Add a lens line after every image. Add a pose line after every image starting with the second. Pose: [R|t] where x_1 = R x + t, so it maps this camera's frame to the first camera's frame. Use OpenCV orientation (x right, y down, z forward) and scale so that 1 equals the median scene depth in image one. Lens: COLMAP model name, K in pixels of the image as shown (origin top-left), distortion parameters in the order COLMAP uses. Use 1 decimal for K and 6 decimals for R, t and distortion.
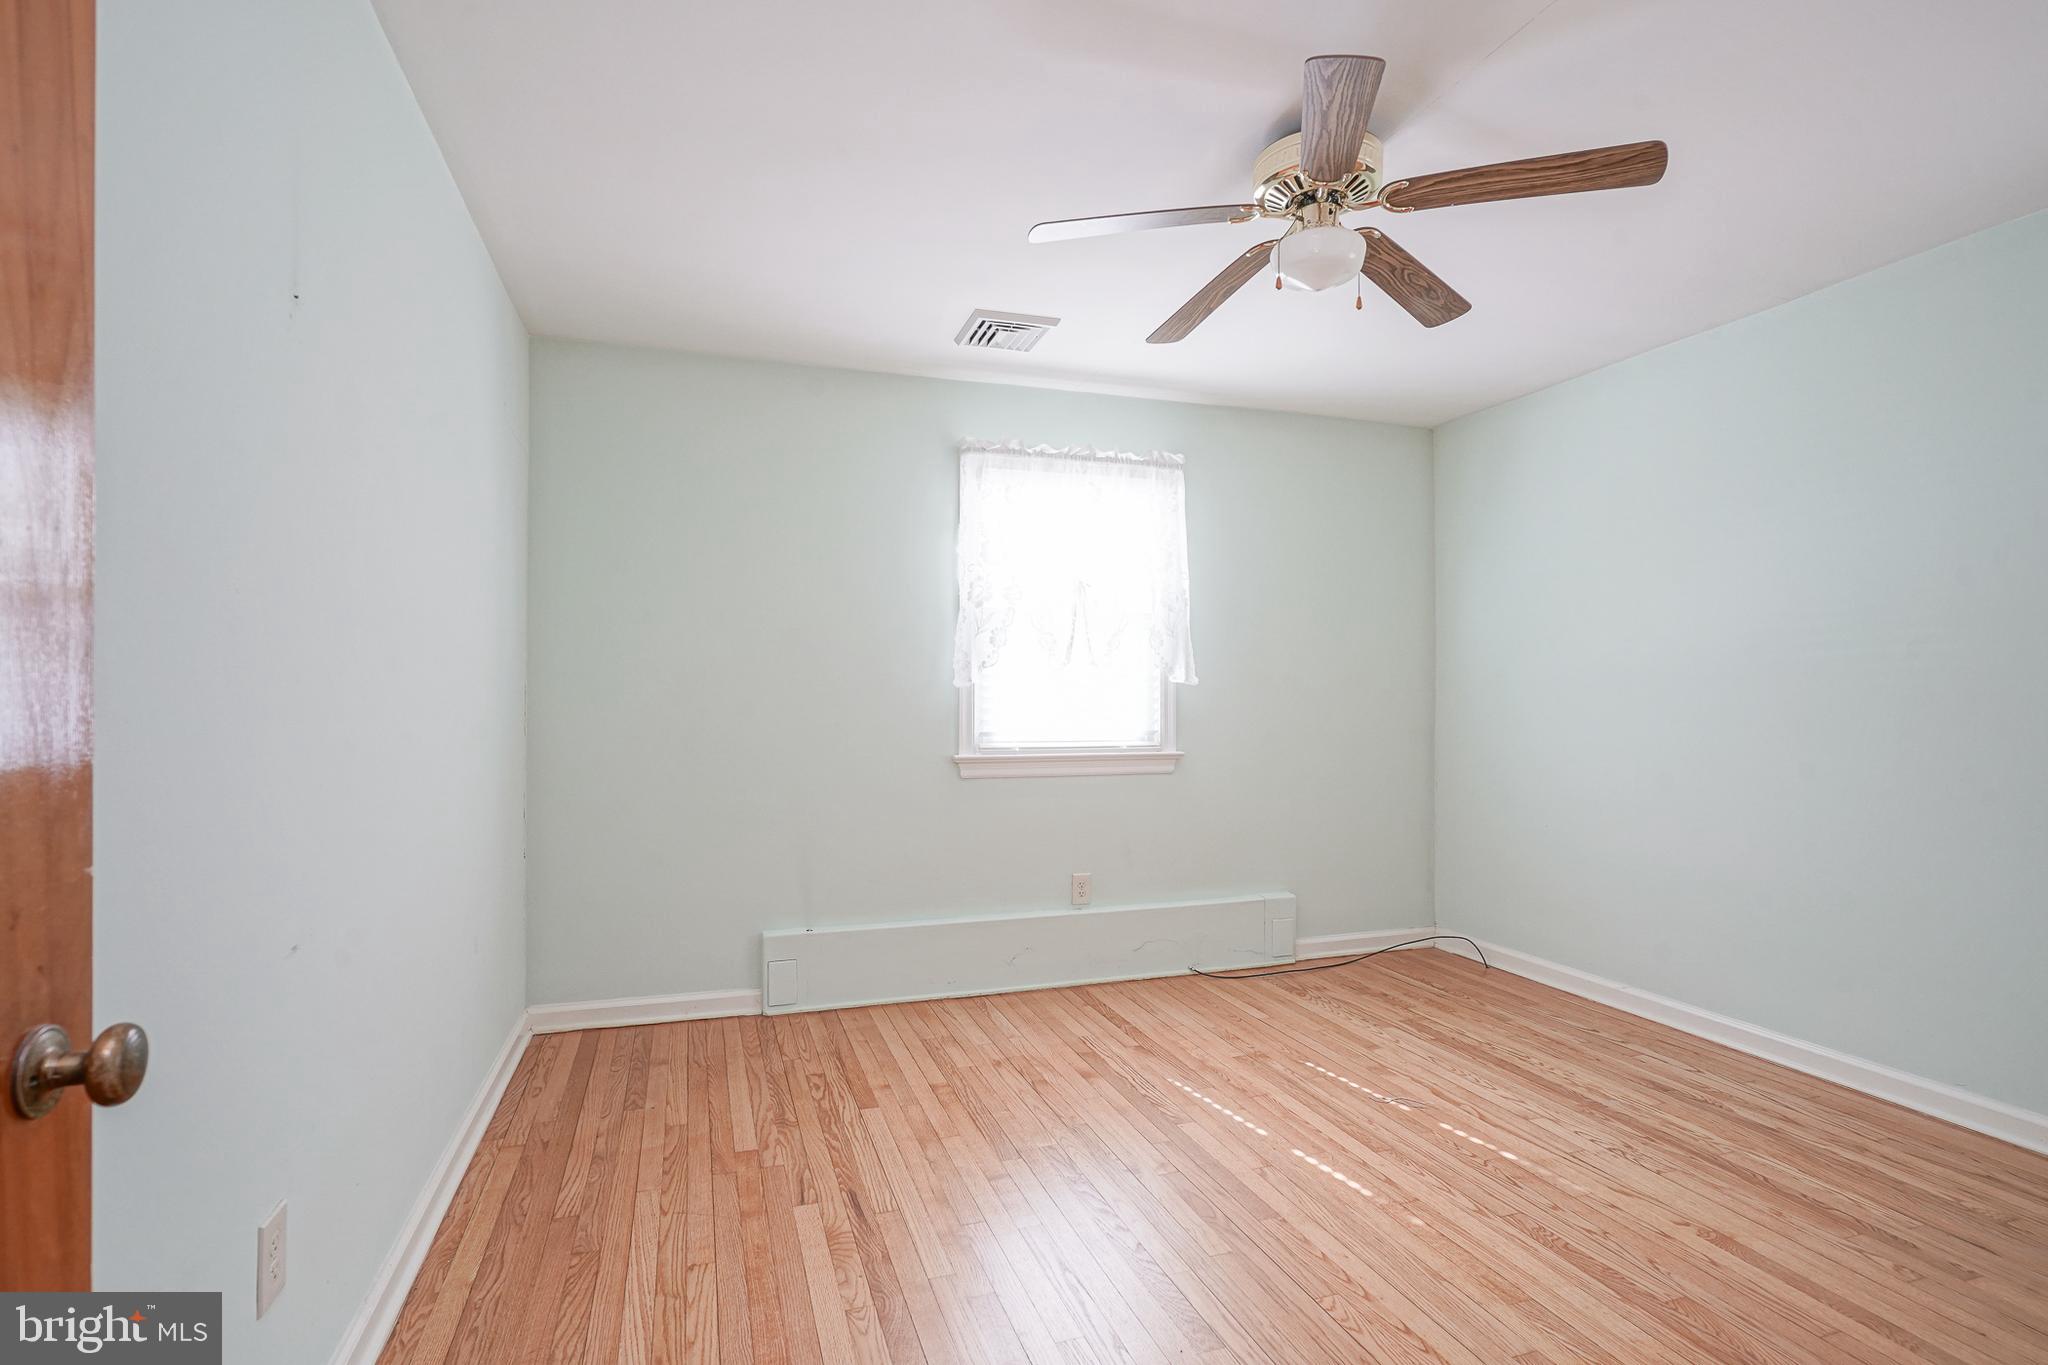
lens RADIAL K [[988.4, 0, 1015.3], [0, 988.4, 693.4], [0, 0, 1]] dist [-0.012510, 0.008121]
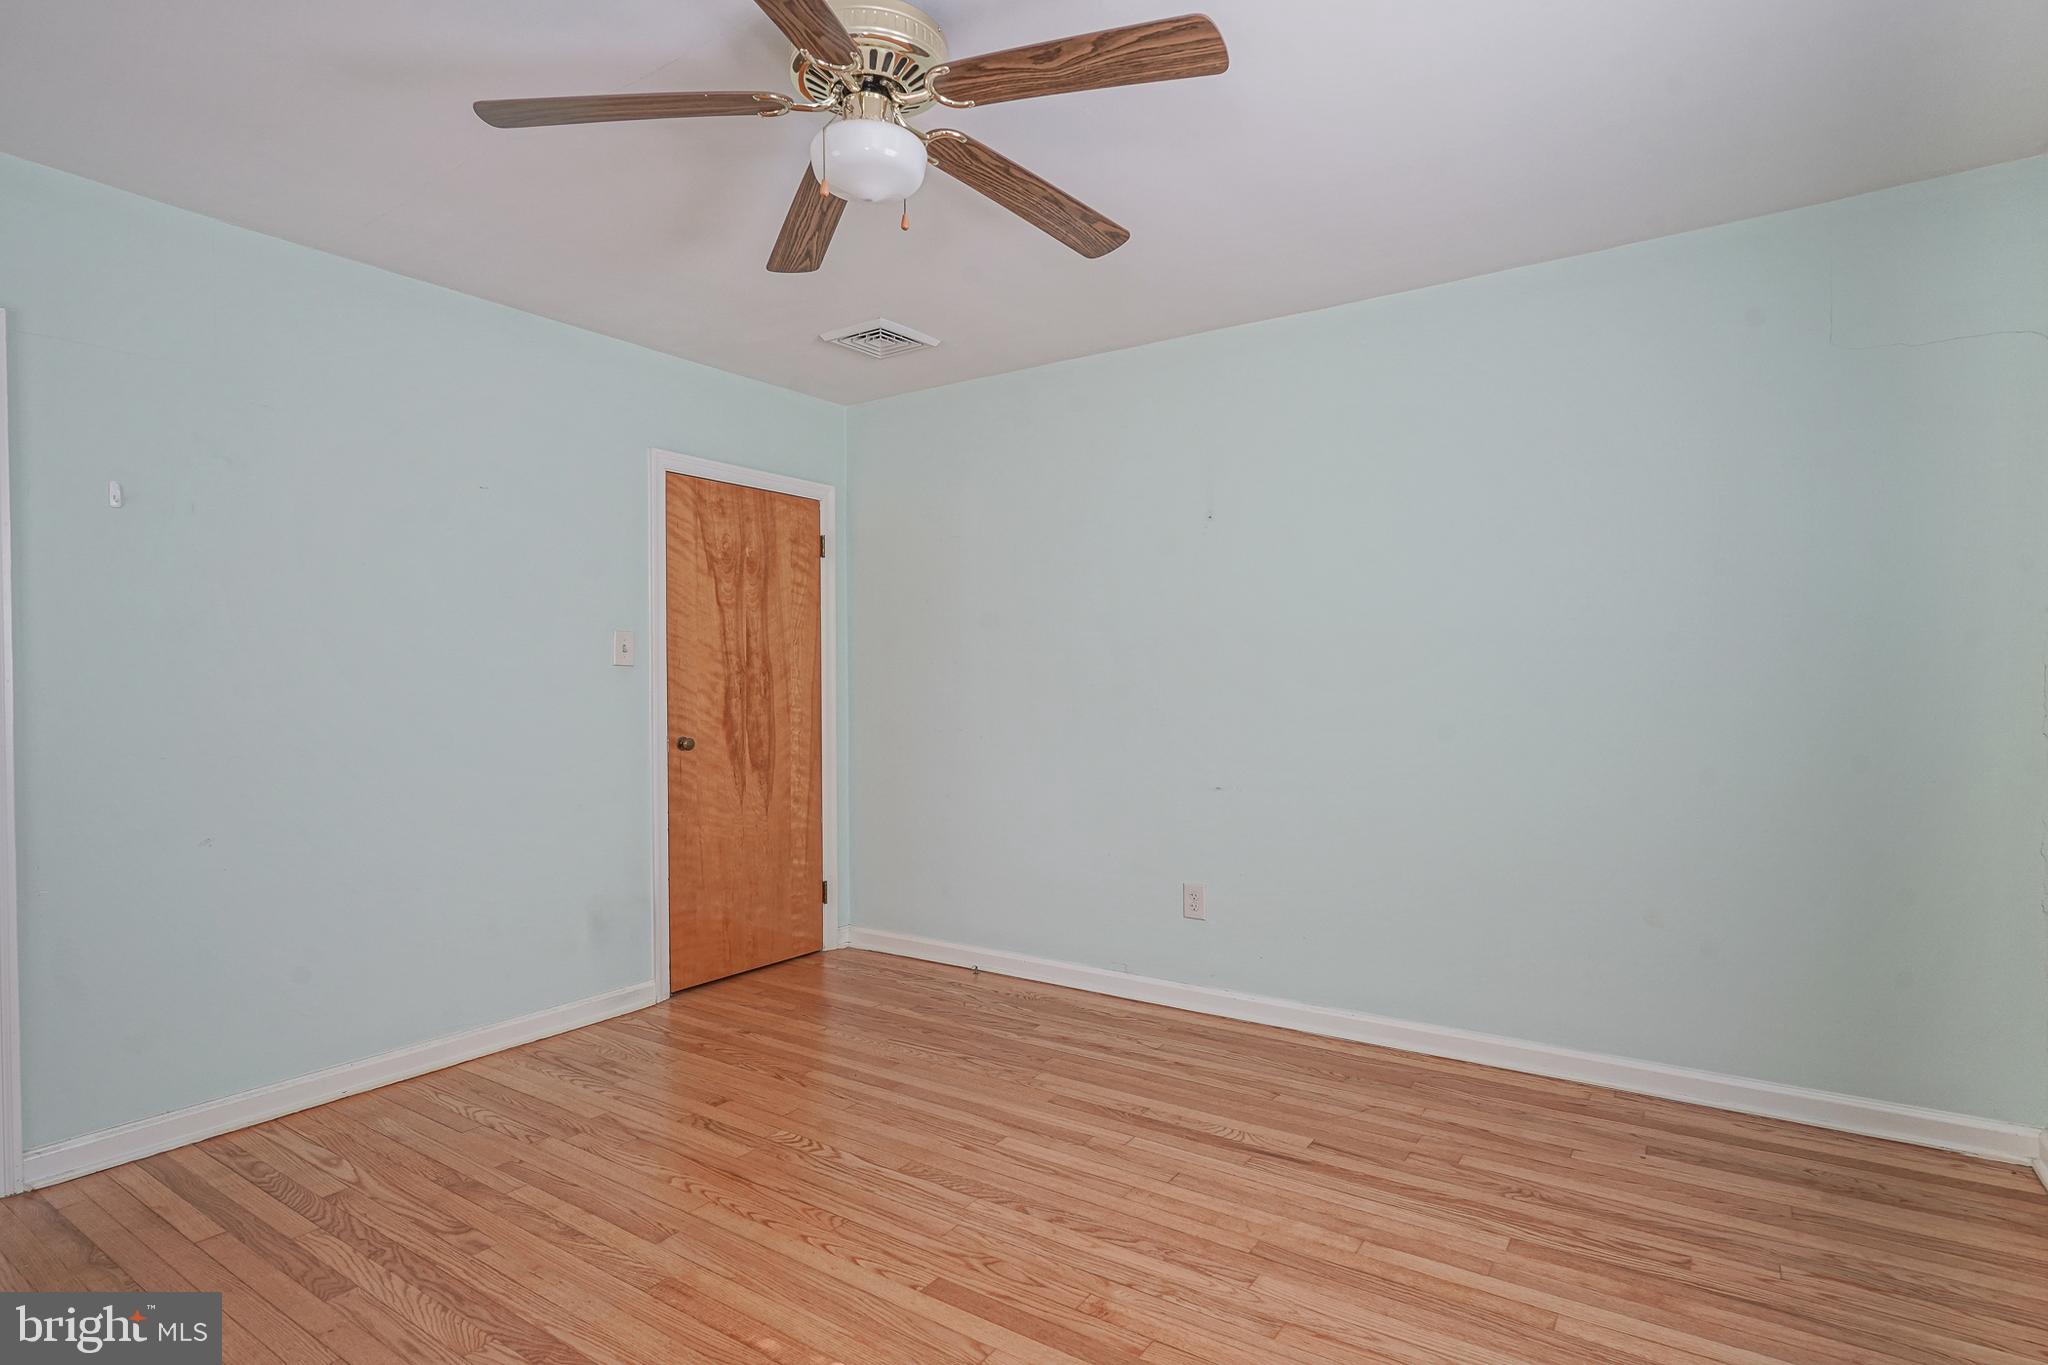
lens RADIAL K [[1053.9, 0, 1024.0], [0, 1053.9, 682.5], [0, 0, 1]] dist [-0.001904, 0.000079]
pose [[-0.789863, 0.007468, -0.613237, 0.769344], [0.008127, 0.999966, 0.001710, 0.021839], [0.613229, -0.003633, -0.789897, 1.826758]]
